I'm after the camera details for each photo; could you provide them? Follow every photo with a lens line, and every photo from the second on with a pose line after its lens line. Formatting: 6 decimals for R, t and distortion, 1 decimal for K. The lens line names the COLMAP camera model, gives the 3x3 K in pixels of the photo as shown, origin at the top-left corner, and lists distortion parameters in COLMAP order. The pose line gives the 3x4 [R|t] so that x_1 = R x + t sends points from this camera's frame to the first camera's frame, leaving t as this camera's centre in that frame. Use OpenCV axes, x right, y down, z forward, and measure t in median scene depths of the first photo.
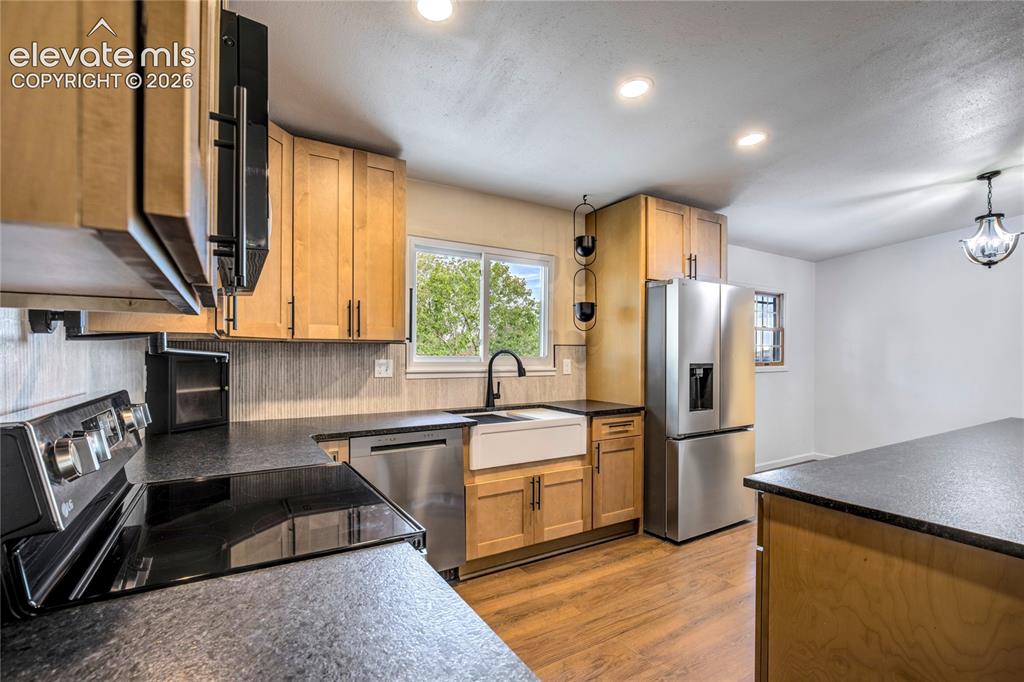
lens RADIAL K [[462.3, 0, 511.3], [0, 462.3, 351.5], [0, 0, 1]] dist [-0.000716, -0.000179]
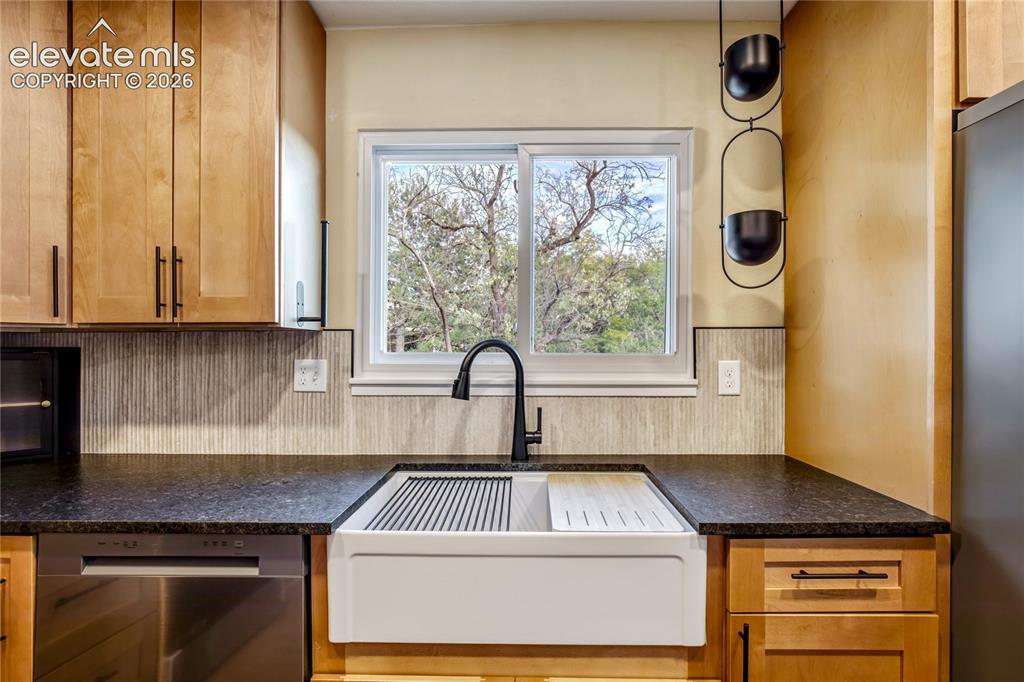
lens RADIAL K [[471.7, 0, 513.0], [0, 471.7, 344.9], [0, 0, 1]] dist [-0.003466, -0.000901]
pose [[0.845728, -0.007359, -0.533564, 0.227330], [0.007032, 0.999972, -0.002646, 0.003139], [0.533569, -0.001515, 0.845755, 0.633065]]
